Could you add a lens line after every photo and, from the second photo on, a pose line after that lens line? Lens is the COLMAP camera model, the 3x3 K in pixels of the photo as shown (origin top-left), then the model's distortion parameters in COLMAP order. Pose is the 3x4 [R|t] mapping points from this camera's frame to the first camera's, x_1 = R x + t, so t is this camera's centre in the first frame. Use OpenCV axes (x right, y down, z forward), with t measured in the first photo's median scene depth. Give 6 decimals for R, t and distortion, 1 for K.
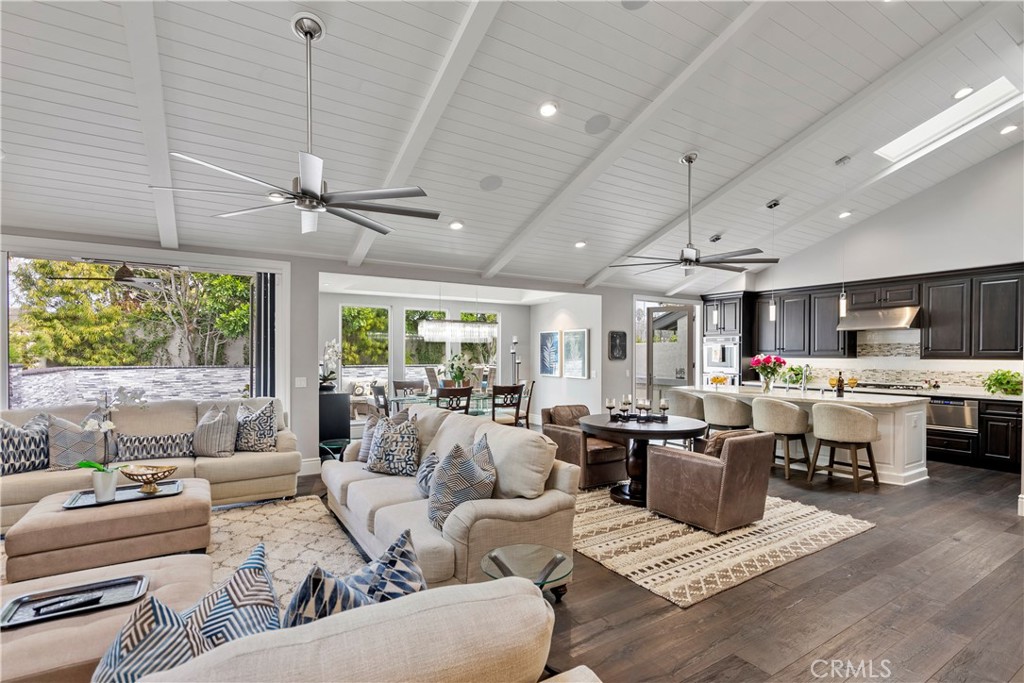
lens RADIAL K [[485.7, 0, 516.5], [0, 485.7, 358.7], [0, 0, 1]] dist [-0.001776, 0.001453]
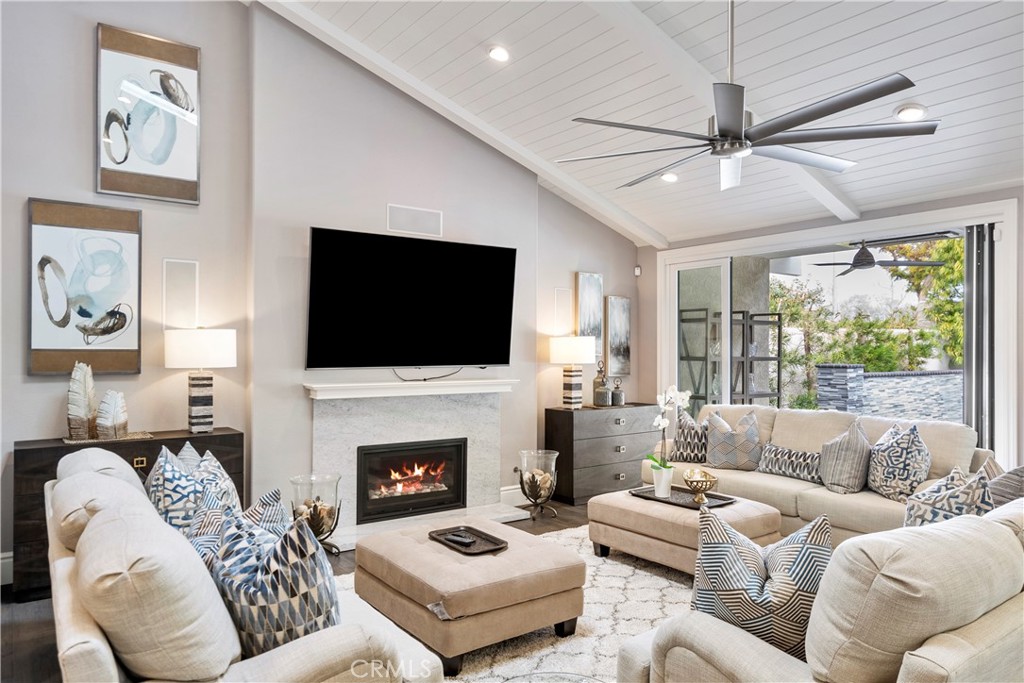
lens RADIAL K [[677.8, 0, 510.3], [0, 677.8, 347.1], [0, 0, 1]] dist [0.006933, 0.001169]
pose [[0.064180, -0.007025, -0.997914, 0.382994], [-0.014228, 0.999867, -0.007954, -0.004023], [0.997837, 0.014709, 0.064071, 0.409368]]
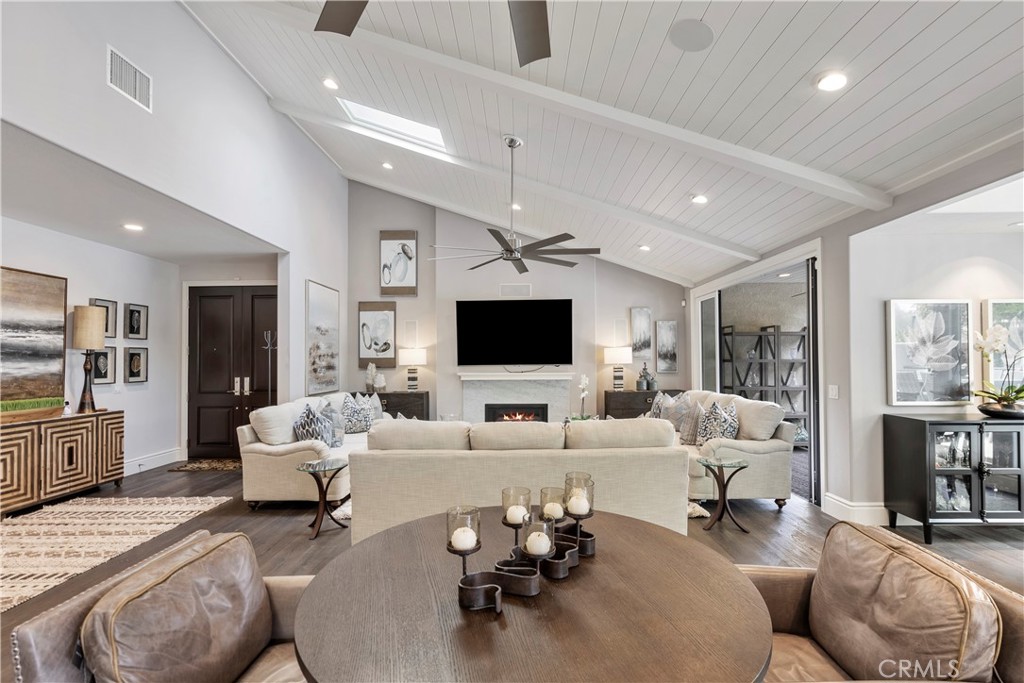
lens RADIAL K [[464.6, 0, 516.1], [0, 464.6, 354.6], [0, 0, 1]] dist [-0.001330, 0.000481]
pose [[-0.549445, -0.008726, -0.835485, 0.520303], [-0.004127, 0.999962, -0.007730, -0.000749], [0.835520, -0.000799, -0.549460, 1.221343]]
